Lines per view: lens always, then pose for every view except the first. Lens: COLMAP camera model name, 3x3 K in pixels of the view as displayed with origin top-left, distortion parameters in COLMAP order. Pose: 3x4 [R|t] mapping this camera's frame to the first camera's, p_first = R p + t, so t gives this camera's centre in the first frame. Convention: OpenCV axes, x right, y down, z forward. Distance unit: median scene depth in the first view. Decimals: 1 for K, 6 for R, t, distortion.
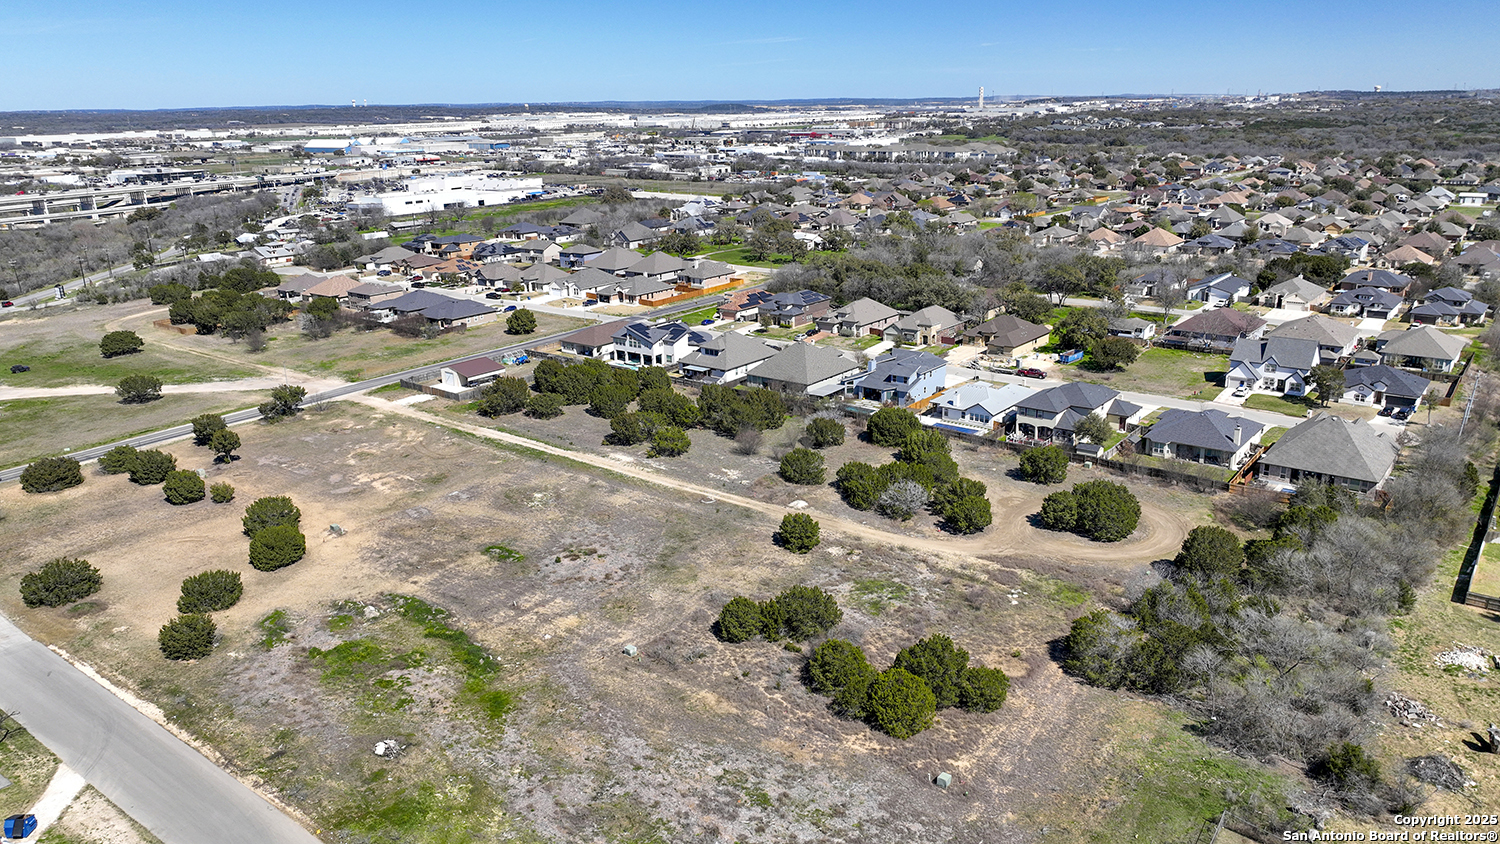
lens RADIAL K [[1074.4, 0, 753.1], [0, 1074.4, 426.8], [0, 0, 1]] dist [0.002504, -0.004023]
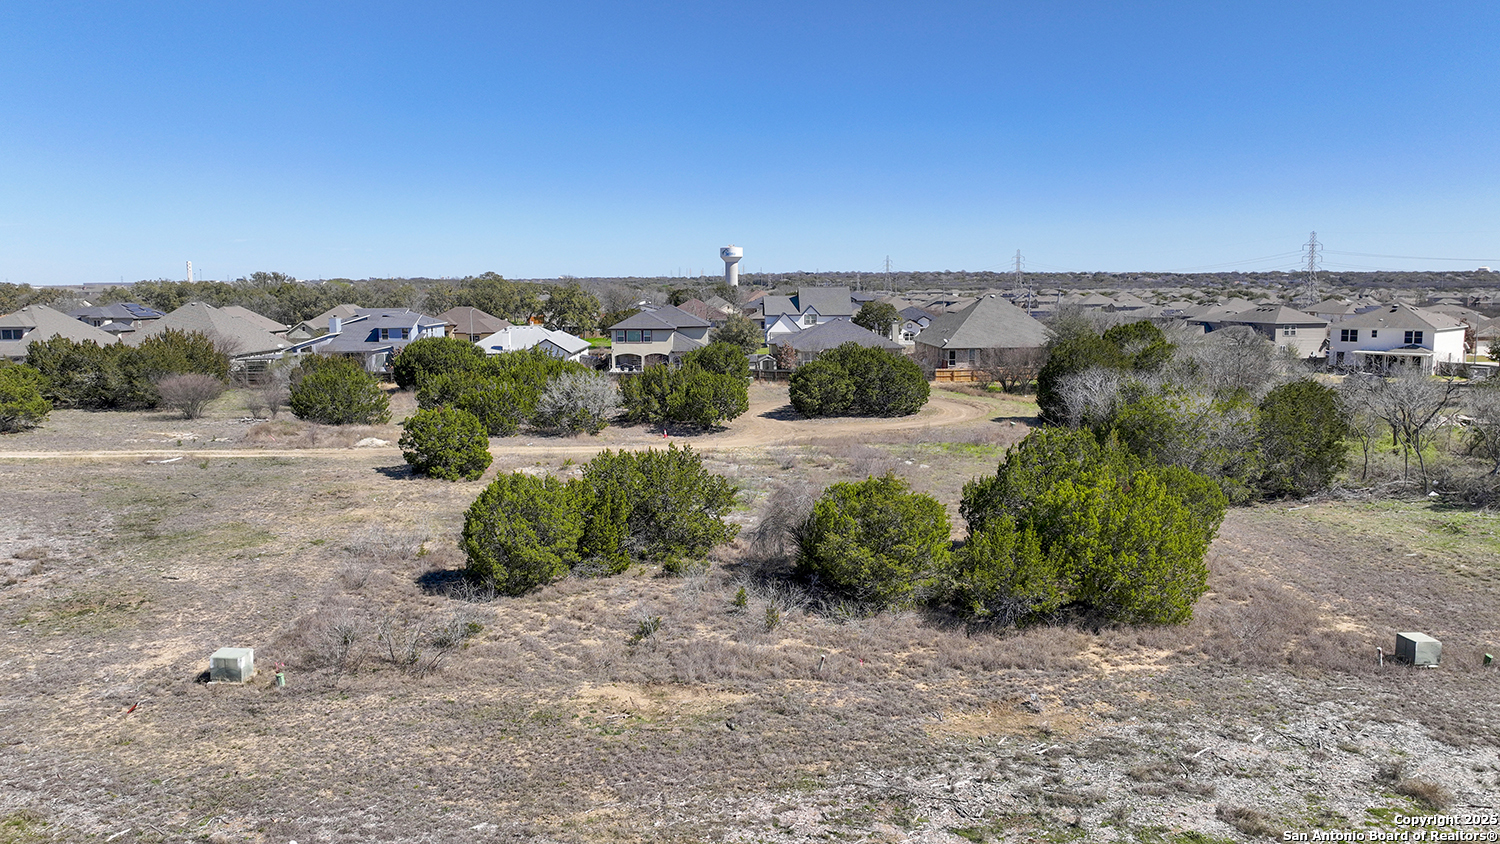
lens RADIAL K [[1070.7, 0, 750.0], [0, 1070.7, 422.0], [0, 0, 1]] dist [-0.002683, 0.001147]
pose [[0.768809, -0.066262, 0.636037, -0.123550], [0.179755, 0.976907, -0.115505, 0.134246], [-0.613695, 0.203131, 0.762965, 0.448184]]
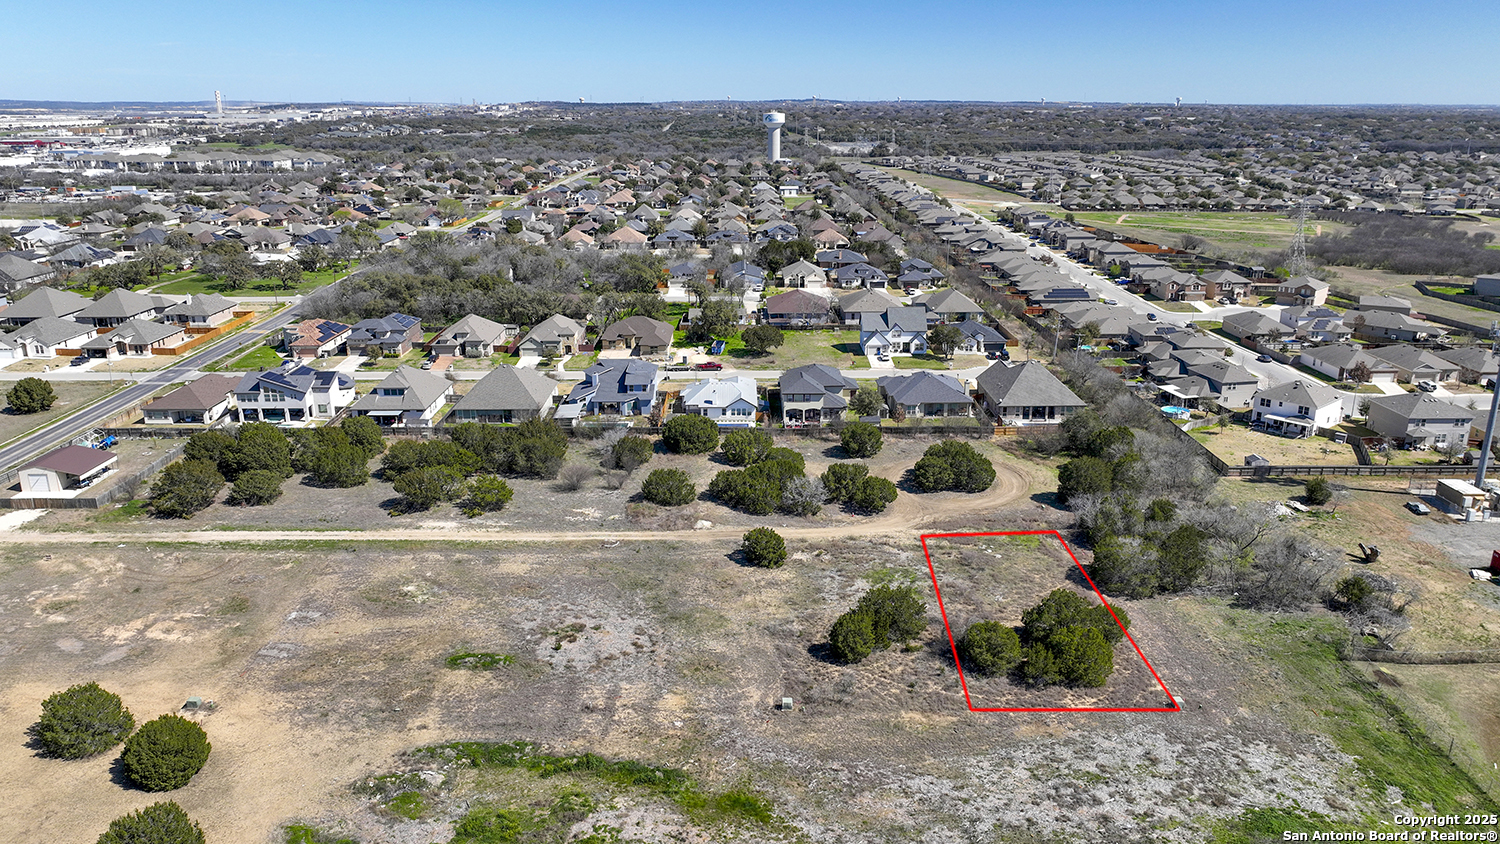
lens RADIAL K [[1074.4, 0, 753.1], [0, 1074.4, 426.8], [0, 0, 1]] dist [0.002504, -0.004023]
pose [[0.778289, -0.165384, 0.605735, -0.426003], [0.169482, 0.984215, 0.050958, -0.047048], [-0.604601, 0.063001, 0.794033, 0.189983]]
